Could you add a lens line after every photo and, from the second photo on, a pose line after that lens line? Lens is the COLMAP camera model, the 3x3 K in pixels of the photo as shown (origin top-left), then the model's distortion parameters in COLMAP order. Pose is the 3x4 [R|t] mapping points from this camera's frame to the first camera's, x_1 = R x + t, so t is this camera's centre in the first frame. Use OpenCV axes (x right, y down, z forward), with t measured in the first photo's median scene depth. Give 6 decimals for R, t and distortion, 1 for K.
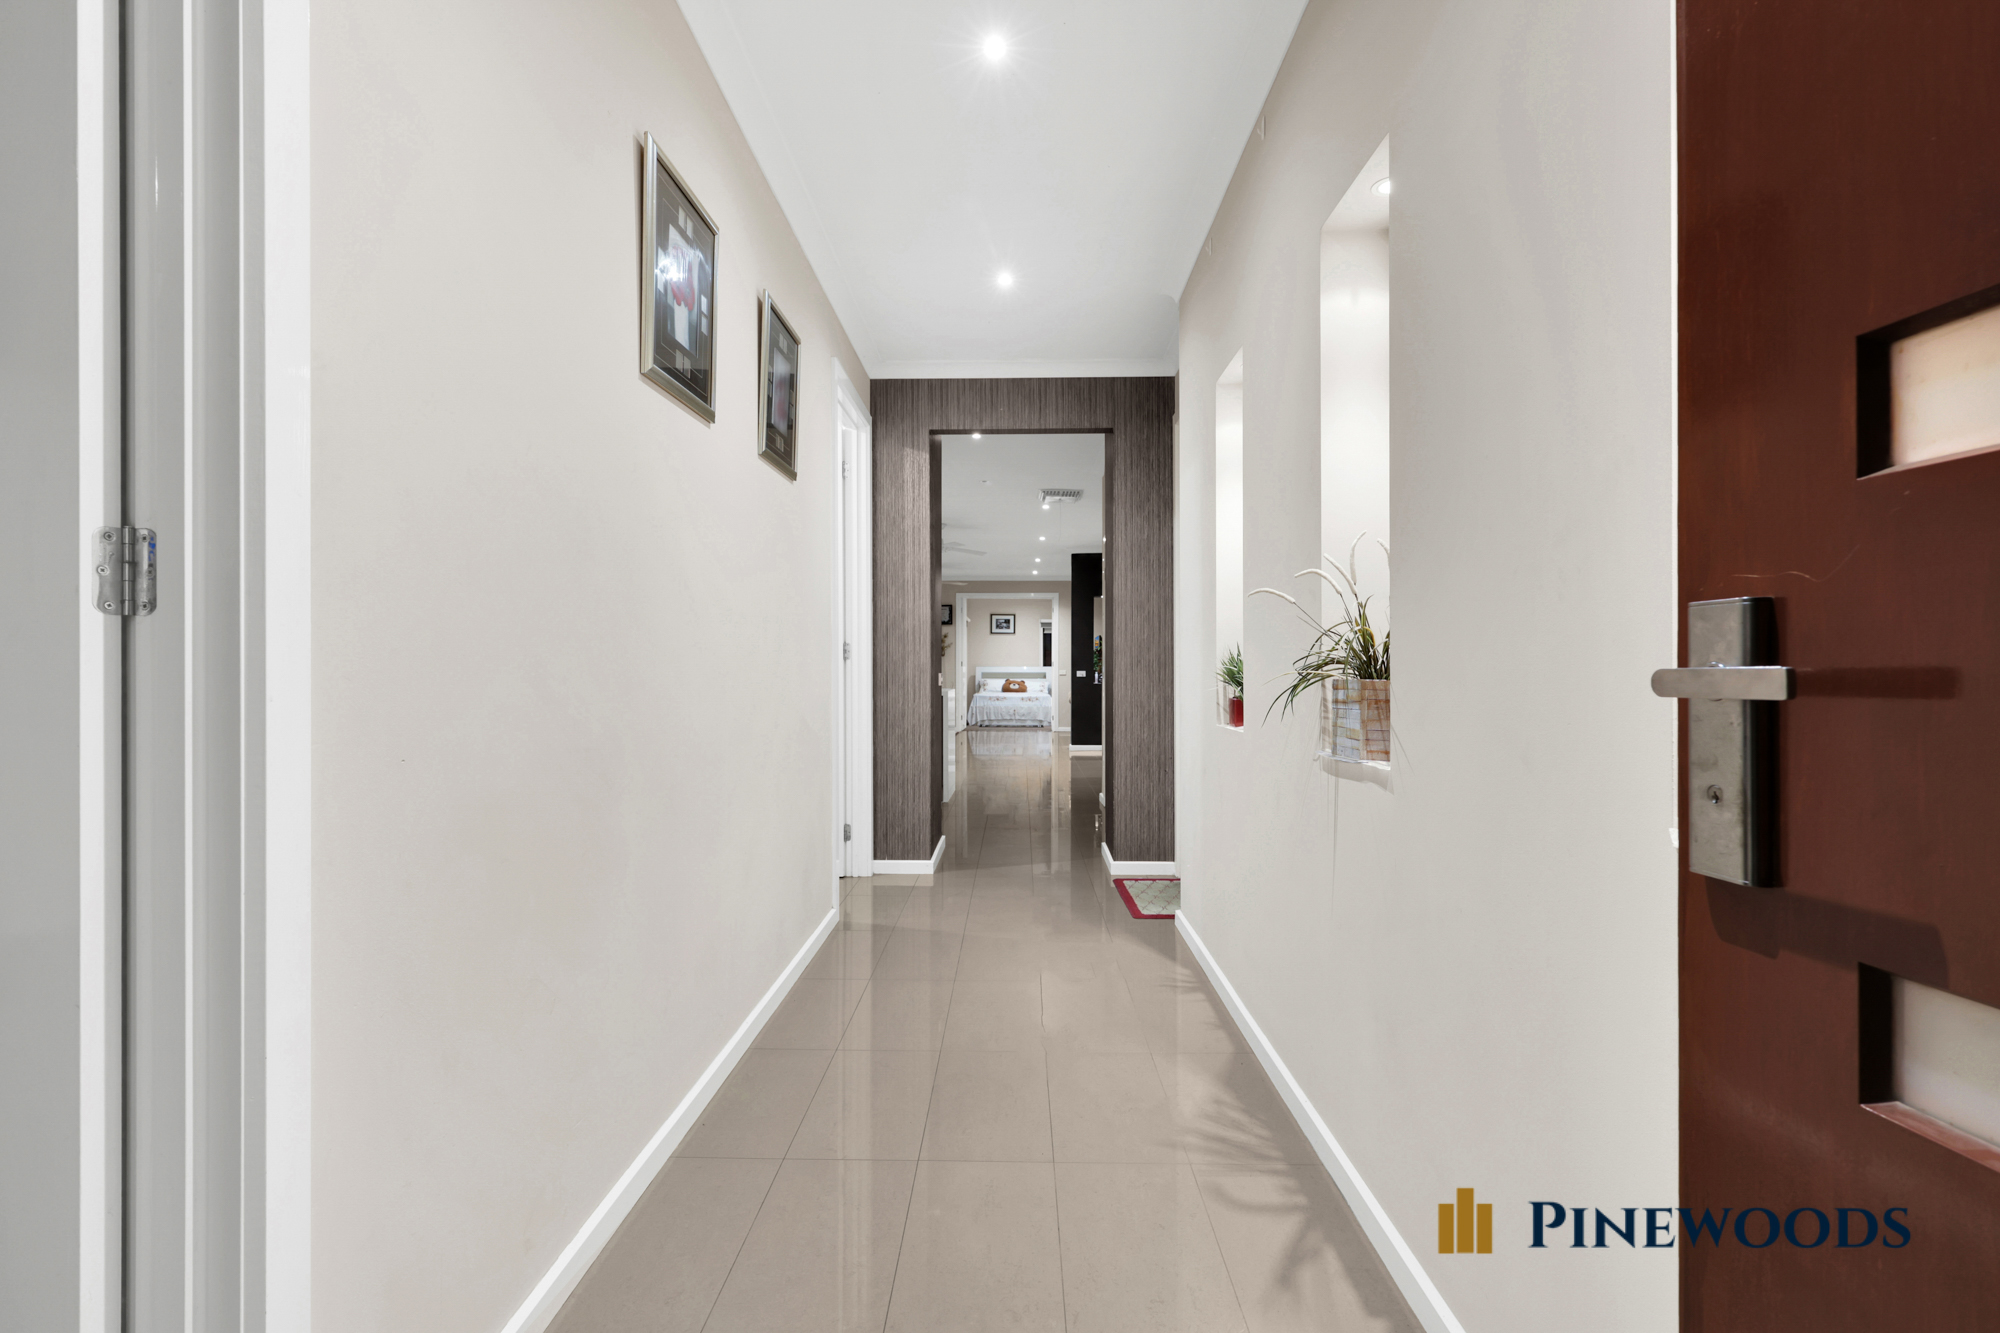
lens RADIAL K [[754.0, 0, 998.1], [0, 754.0, 658.3], [0, 0, 1]] dist [0.000339, 0.000055]
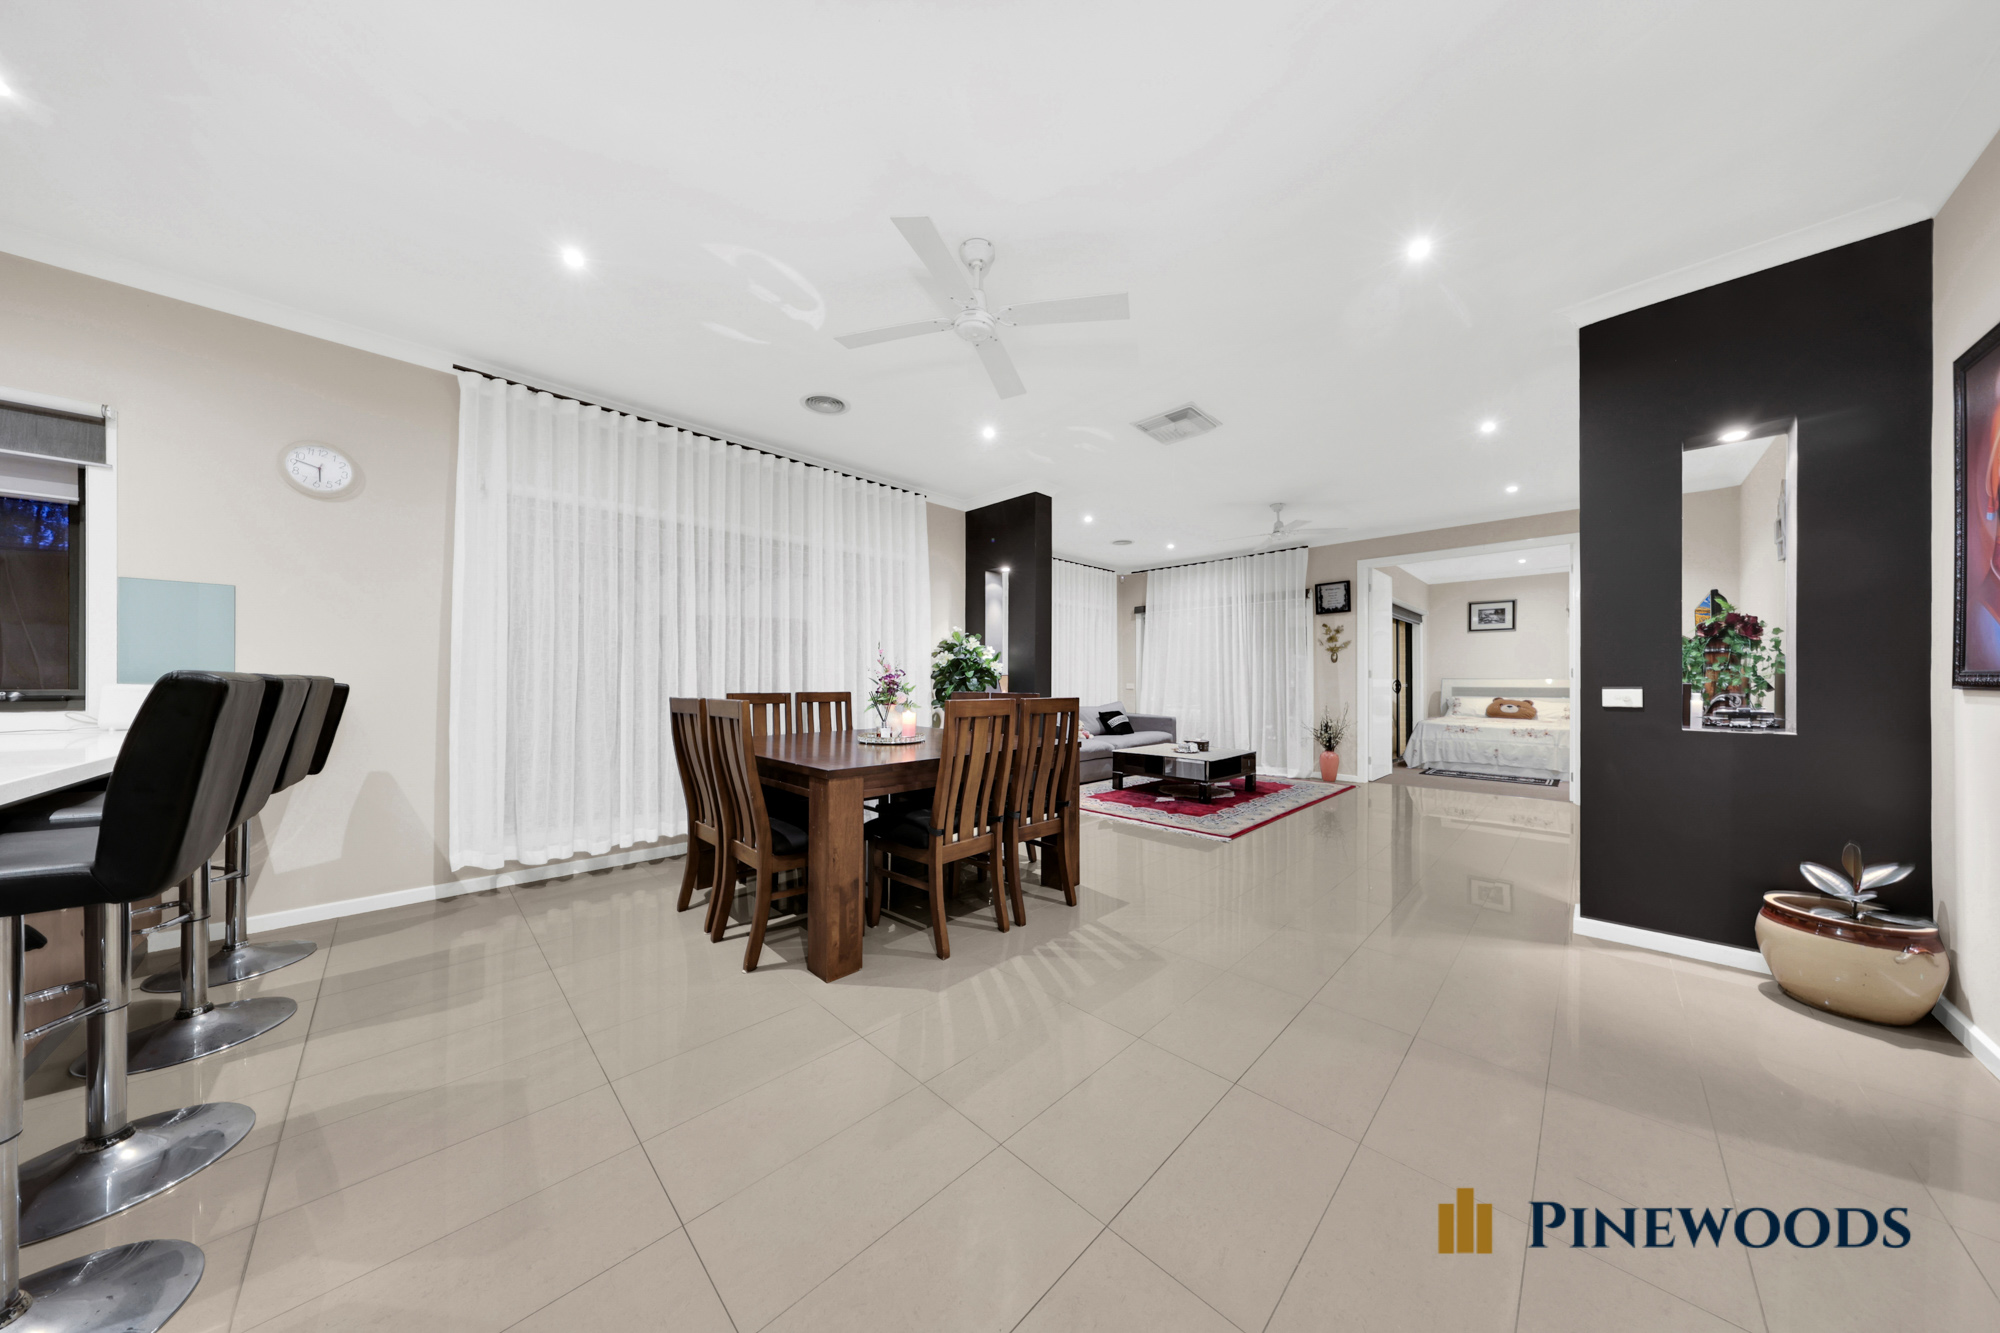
lens RADIAL K [[591.1, 0, 1000.0], [0, 591.1, 666.5], [0, 0, 1]] dist [-0.000030, 0.000000]
pose [[0.735668, -0.015664, -0.677161, 0.043743], [0.007144, 0.999856, -0.015368, 0.005309], [0.677305, 0.006468, 0.735674, 0.334969]]
